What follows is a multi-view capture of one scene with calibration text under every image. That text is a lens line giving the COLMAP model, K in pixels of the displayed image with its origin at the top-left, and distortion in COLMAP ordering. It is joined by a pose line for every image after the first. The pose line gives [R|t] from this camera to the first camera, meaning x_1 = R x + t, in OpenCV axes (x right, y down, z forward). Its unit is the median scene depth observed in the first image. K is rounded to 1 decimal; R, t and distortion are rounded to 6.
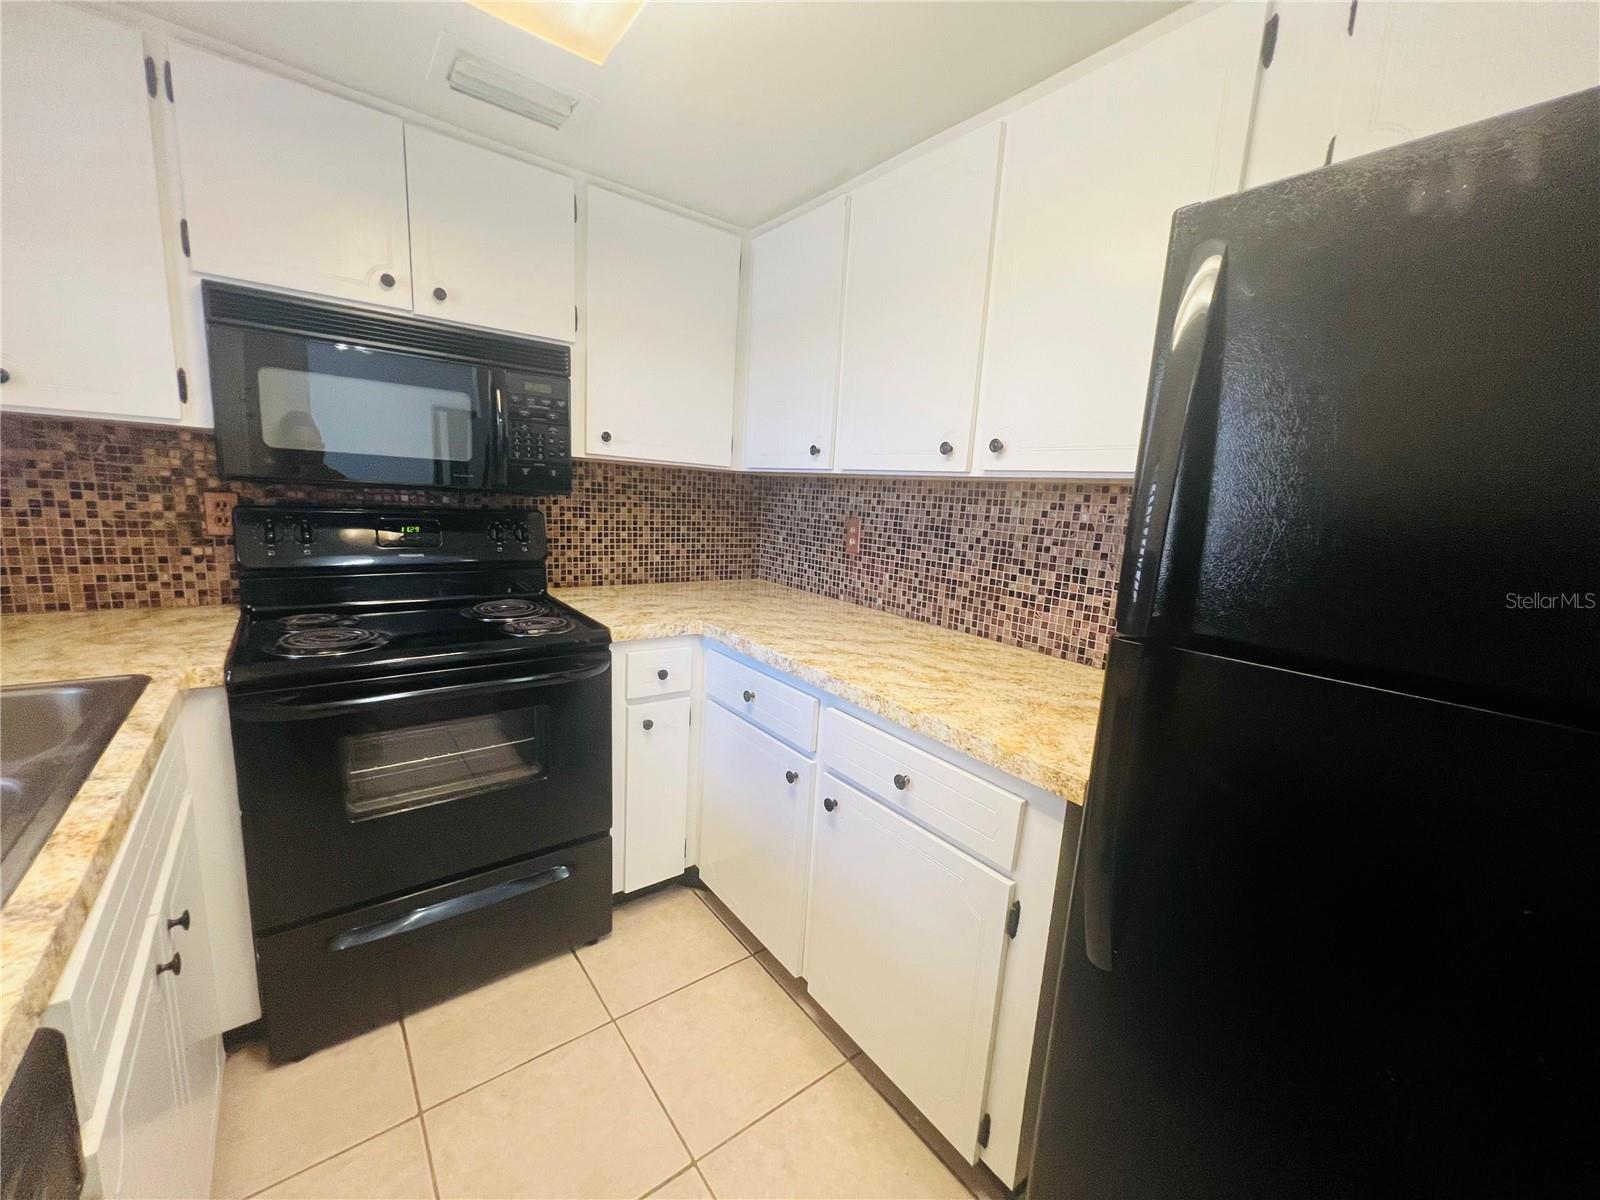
lens RADIAL K [[638.6, 0, 800.7], [0, 638.6, 602.1], [0, 0, 1]] dist [0.000951, 0.000247]
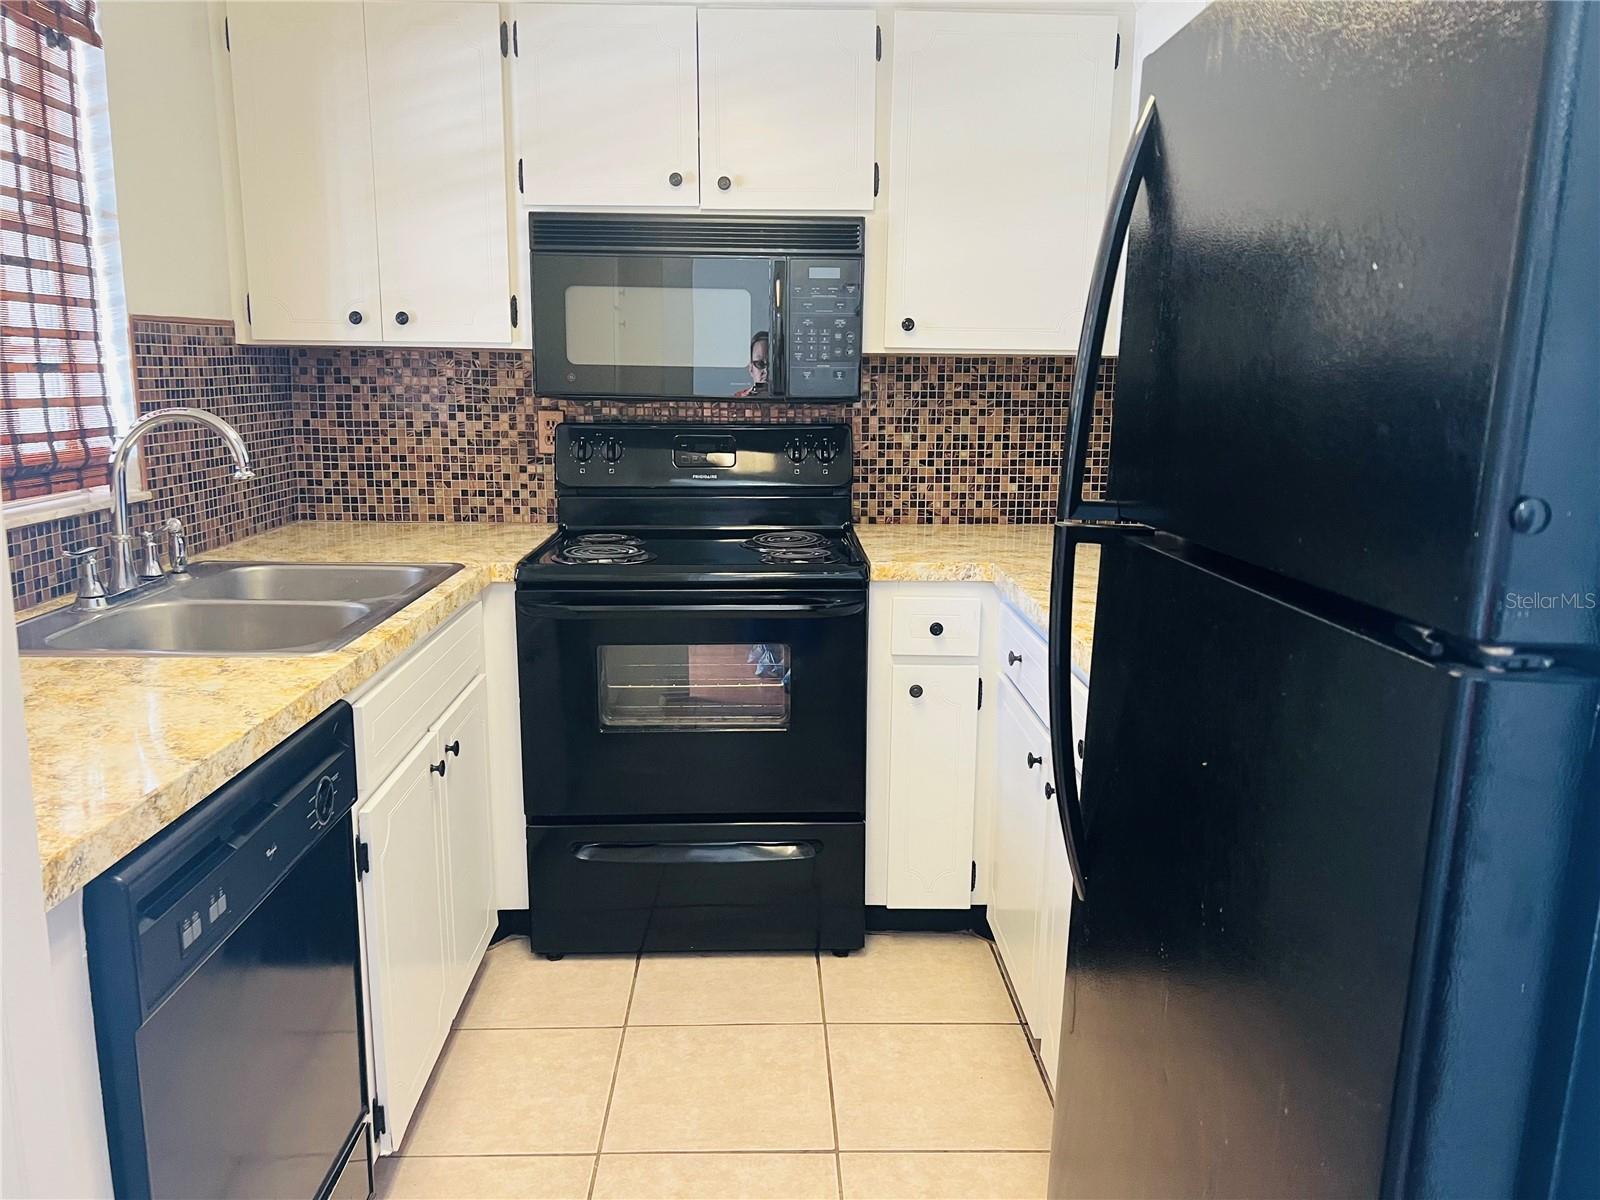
lens RADIAL K [[1213.2, 0, 795.9], [0, 1213.2, 604.4], [0, 0, 1]] dist [0.105239, -0.129049]
pose [[0.803004, 0.061062, -0.592837, 0.501506], [-0.064575, 0.997795, 0.015304, 0.069836], [0.592465, 0.025993, 0.805177, -0.279124]]
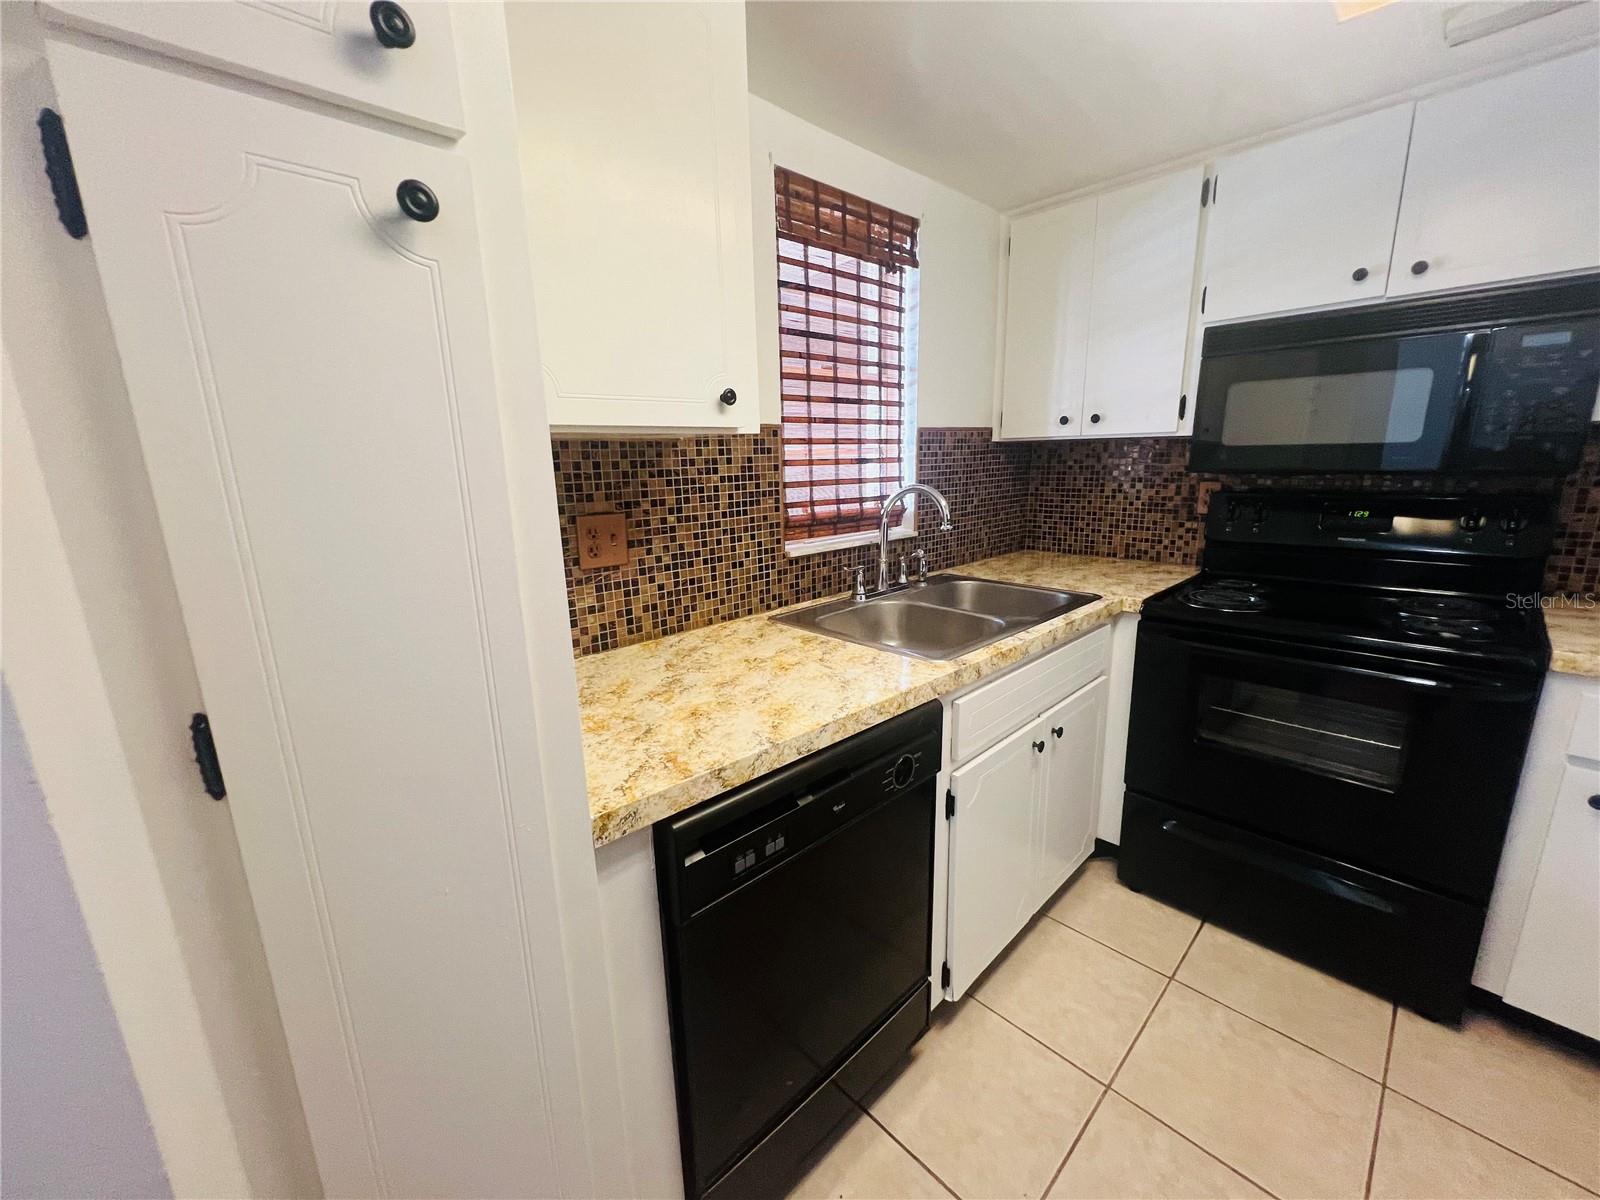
lens RADIAL K [[640.5, 0, 804.4], [0, 640.5, 603.2], [0, 0, 1]] dist [-0.001632, 0.000603]
pose [[0.103185, 0.163191, -0.981184, 0.309825], [-0.144070, 0.978499, 0.147594, 0.000571], [0.984173, 0.126130, 0.124477, 0.032603]]
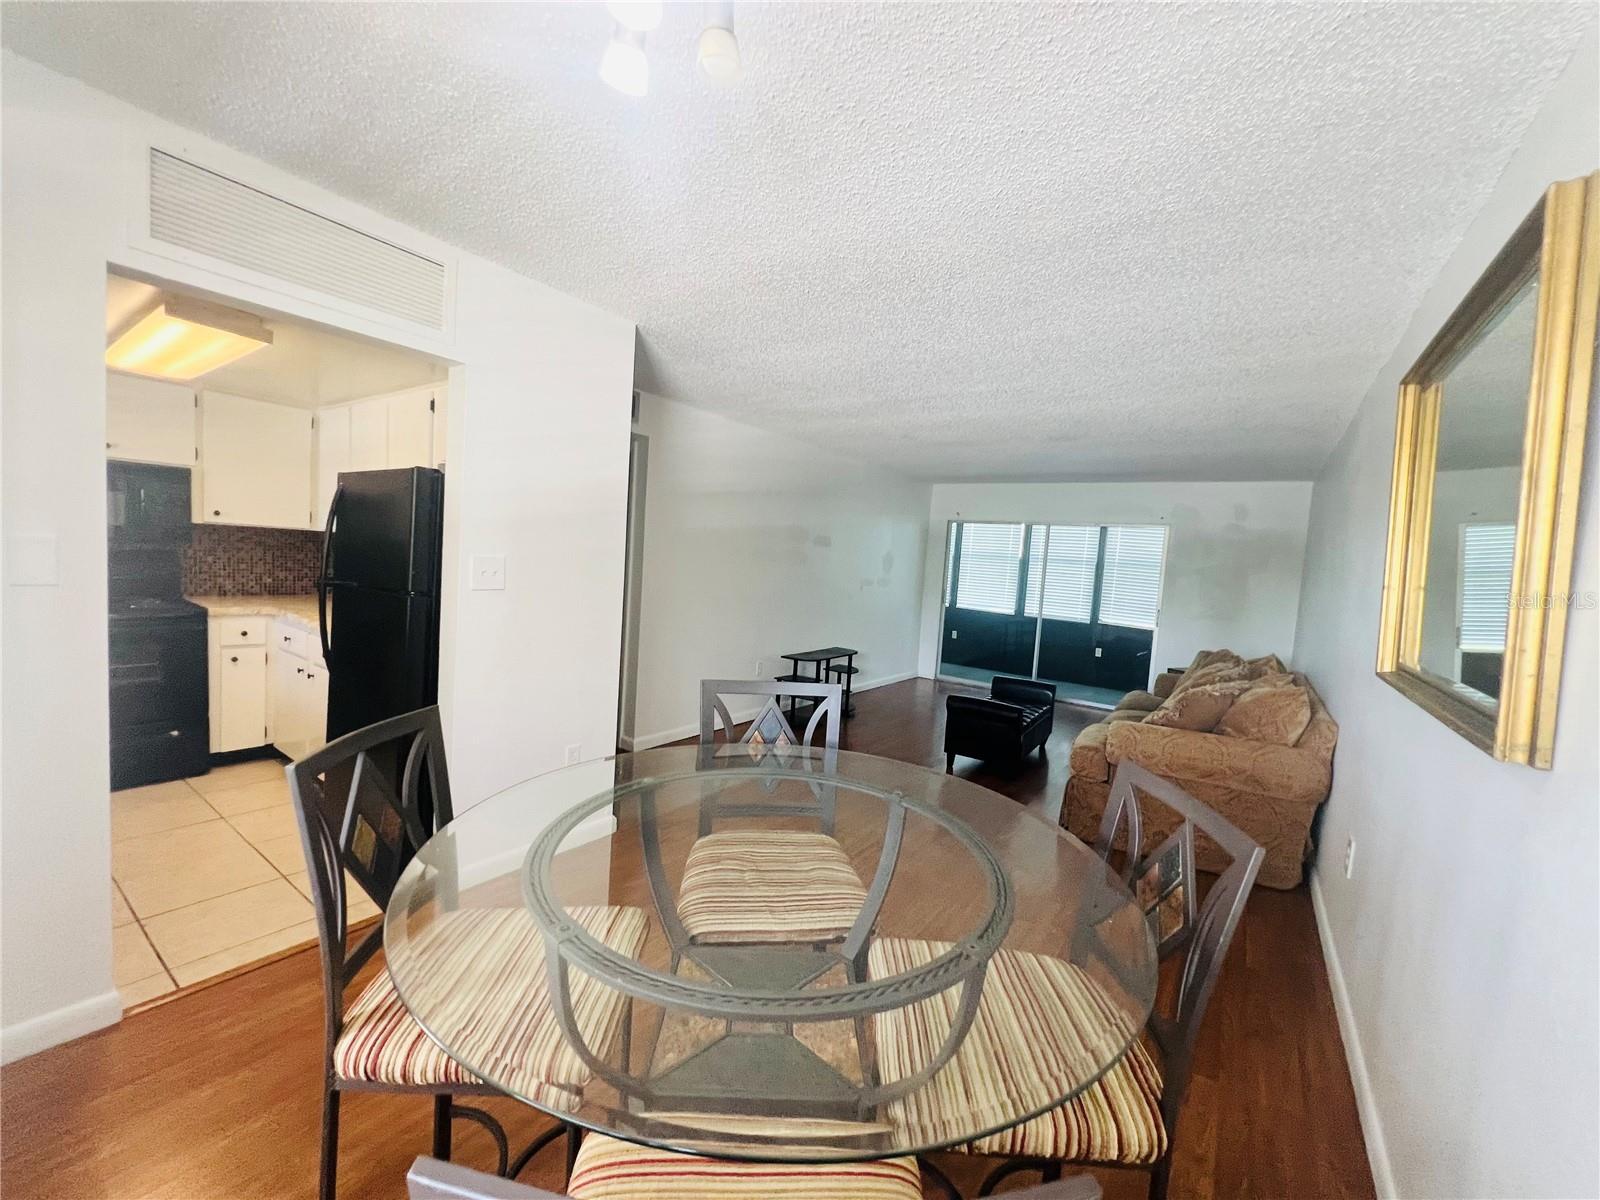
lens RADIAL K [[638.6, 0, 800.7], [0, 638.6, 602.1], [0, 0, 1]] dist [0.000951, 0.000247]
pose [[0.956743, -0.014438, 0.290577, 0.827555], [0.037726, 0.996492, -0.074701, 0.221442], [-0.288480, 0.082432, 0.953931, -1.341060]]
